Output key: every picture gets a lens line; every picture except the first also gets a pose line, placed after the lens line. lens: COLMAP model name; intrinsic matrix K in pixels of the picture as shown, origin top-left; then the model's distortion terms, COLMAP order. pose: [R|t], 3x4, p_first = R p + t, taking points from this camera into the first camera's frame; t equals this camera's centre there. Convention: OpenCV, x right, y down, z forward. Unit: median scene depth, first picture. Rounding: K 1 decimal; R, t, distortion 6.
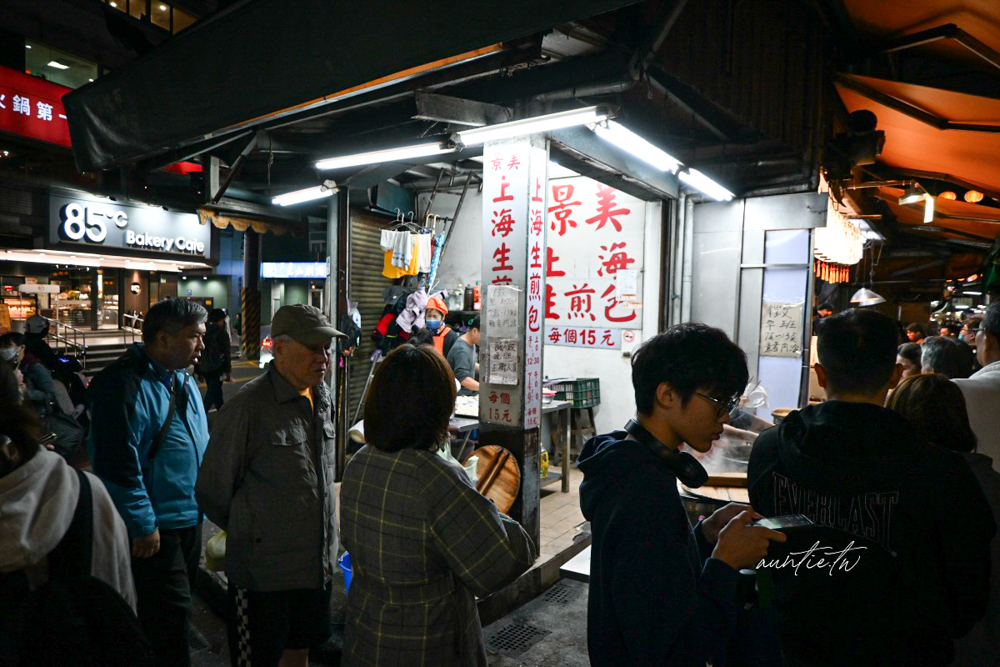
lens RADIAL K [[670.6, 0, 500.0], [0, 670.6, 333.5], [0, 0, 1]] dist [-0.010333, -0.002224]
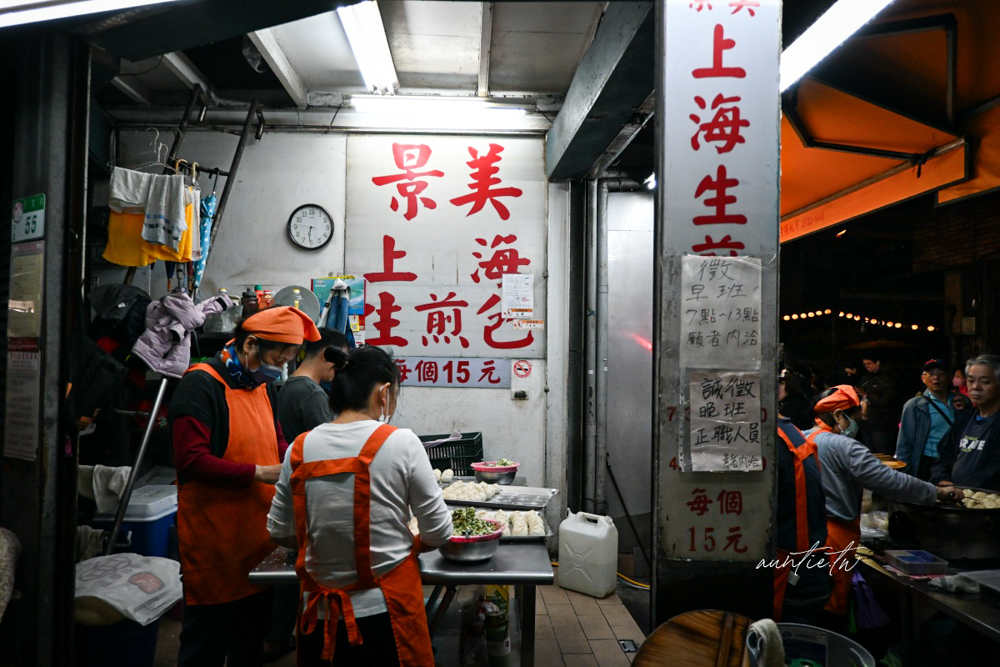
lens RADIAL K [[670.6, 0, 500.0], [0, 670.6, 333.5], [0, 0, 1]] dist [-0.010333, -0.002224]
pose [[0.803267, 0.005248, 0.595596, -0.240822], [0.027632, 0.998556, -0.046066, -0.000974], [-0.594978, 0.053461, 0.801962, 0.441971]]
